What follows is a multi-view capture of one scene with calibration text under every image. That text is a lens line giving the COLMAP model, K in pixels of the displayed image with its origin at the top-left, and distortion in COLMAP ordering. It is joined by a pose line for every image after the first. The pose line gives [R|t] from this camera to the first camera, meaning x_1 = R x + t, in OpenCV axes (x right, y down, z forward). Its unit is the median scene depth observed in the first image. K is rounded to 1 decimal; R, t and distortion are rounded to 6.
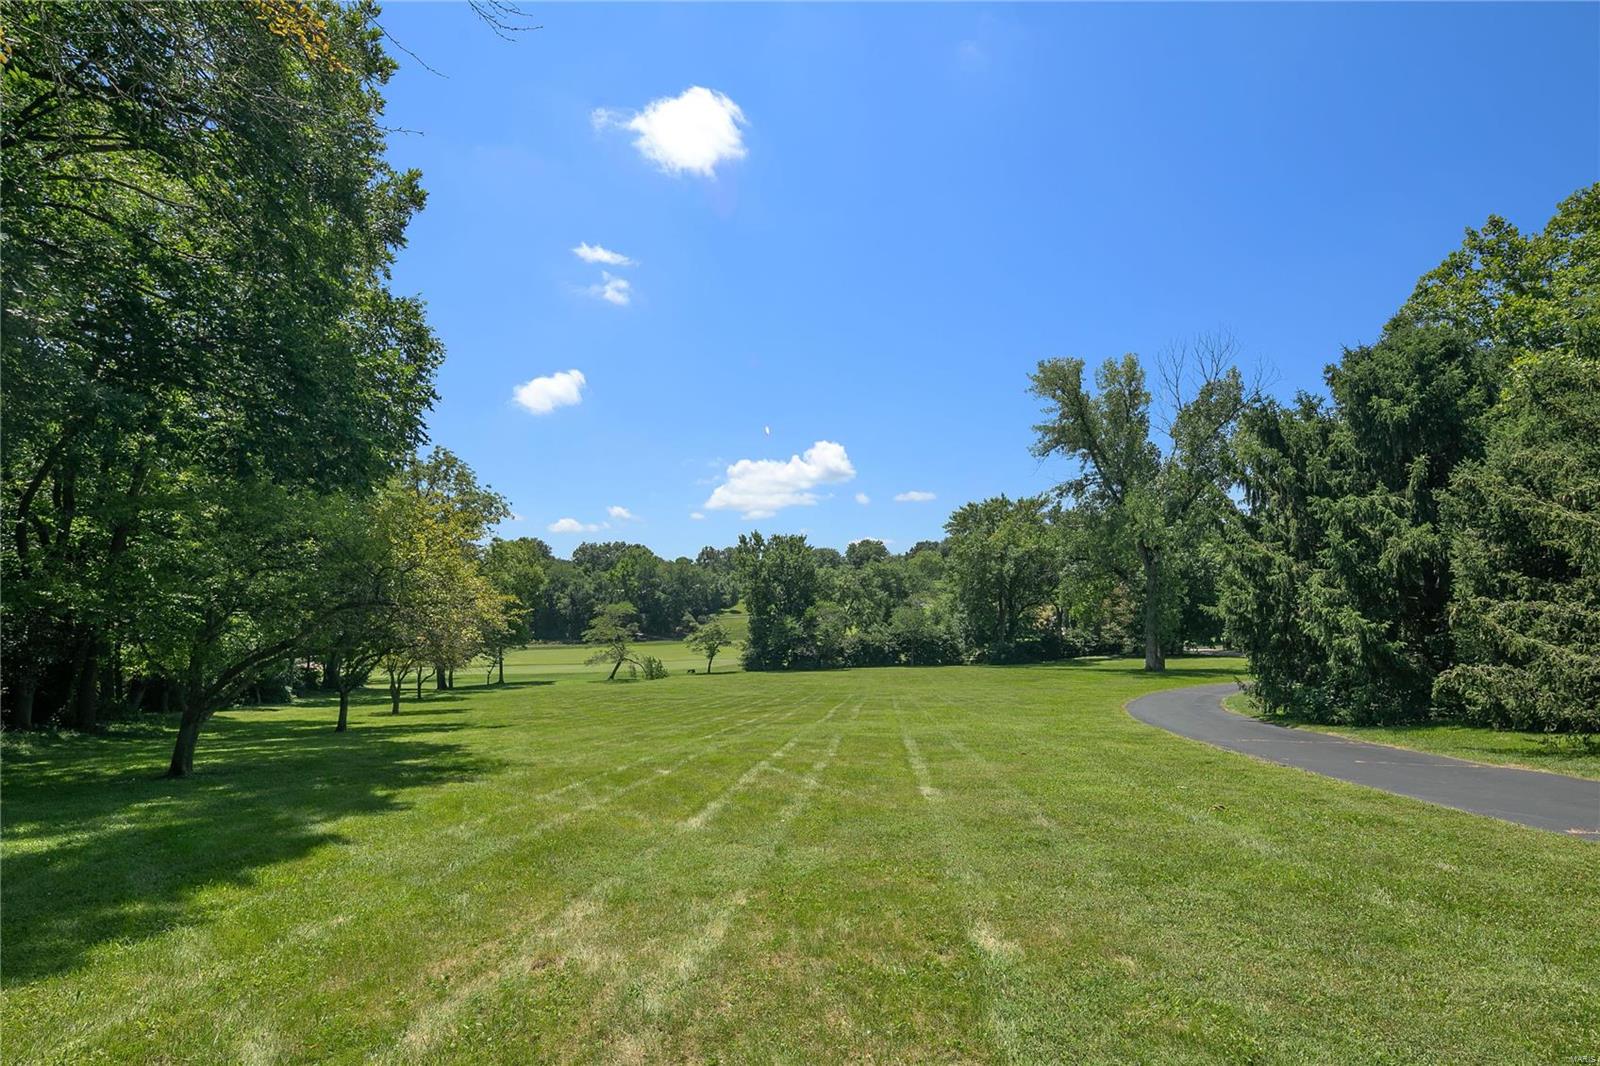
lens RADIAL K [[779.3, 0, 805.1], [0, 779.3, 580.5], [0, 0, 1]] dist [0.000398, -0.000004]
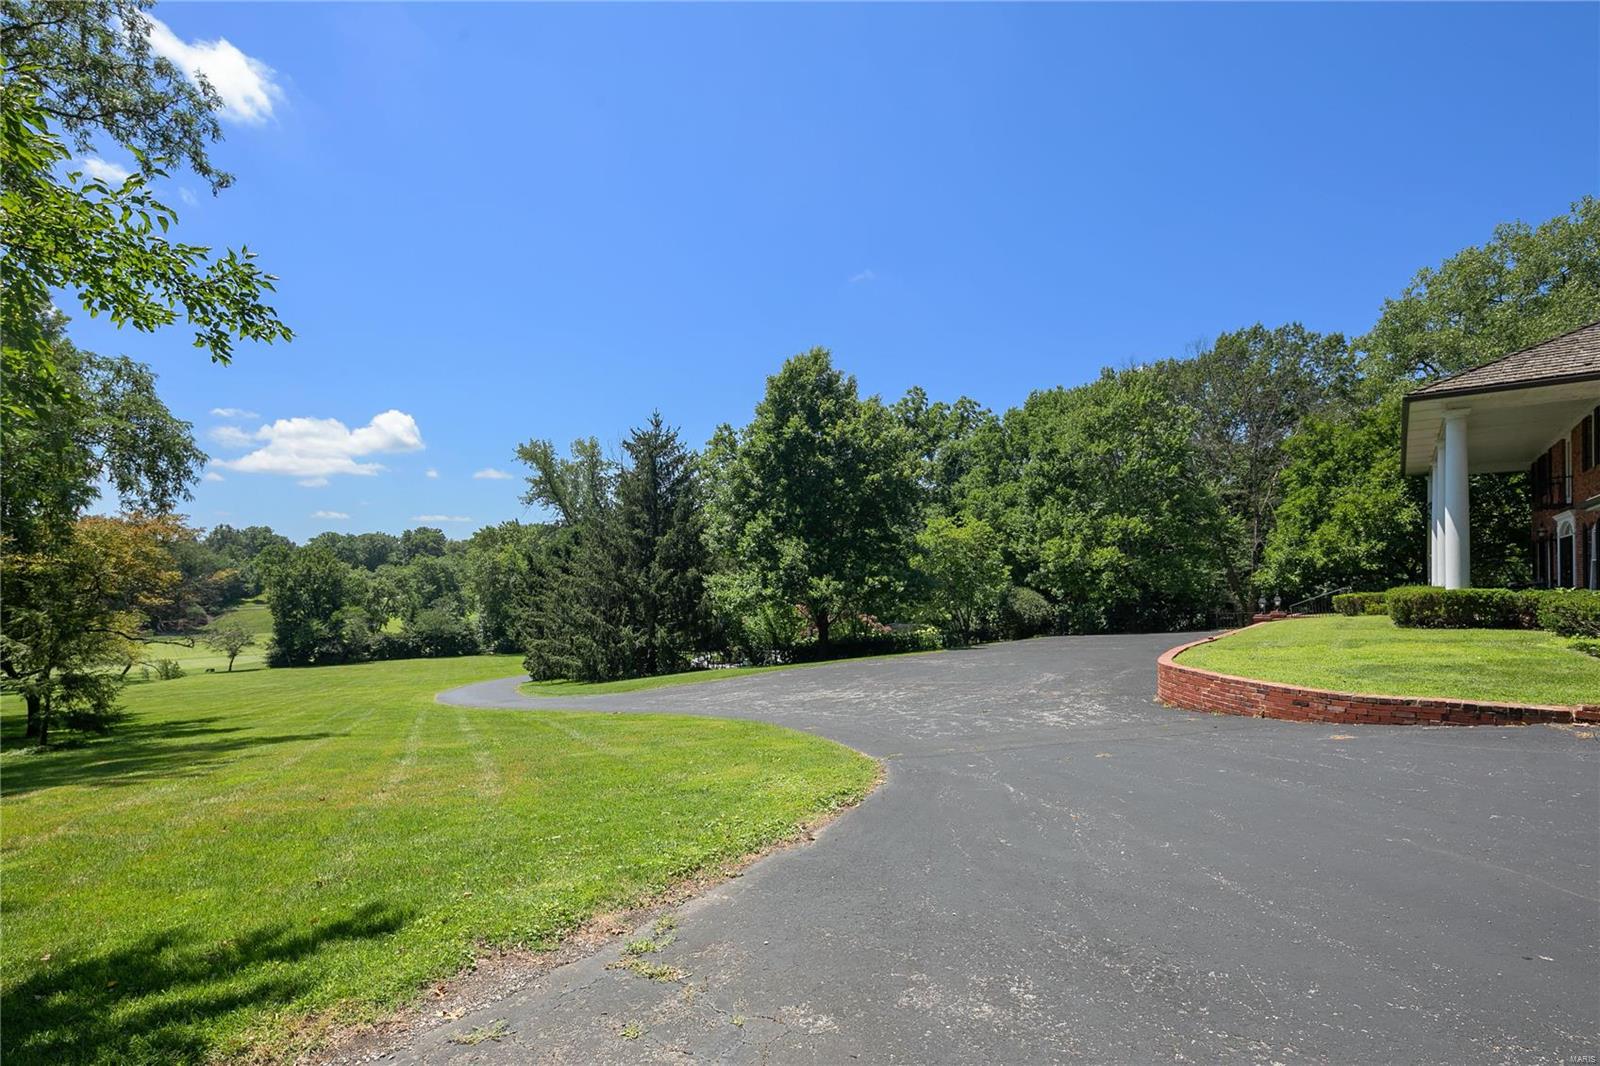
lens RADIAL K [[779.3, 0, 805.1], [0, 779.3, 580.5], [0, 0, 1]] dist [0.000398, -0.000004]
pose [[0.867716, 0.009641, 0.496966, 0.034530], [-0.020561, 0.999652, 0.016506, -0.045495], [-0.496634, -0.024541, 0.867613, -0.367604]]
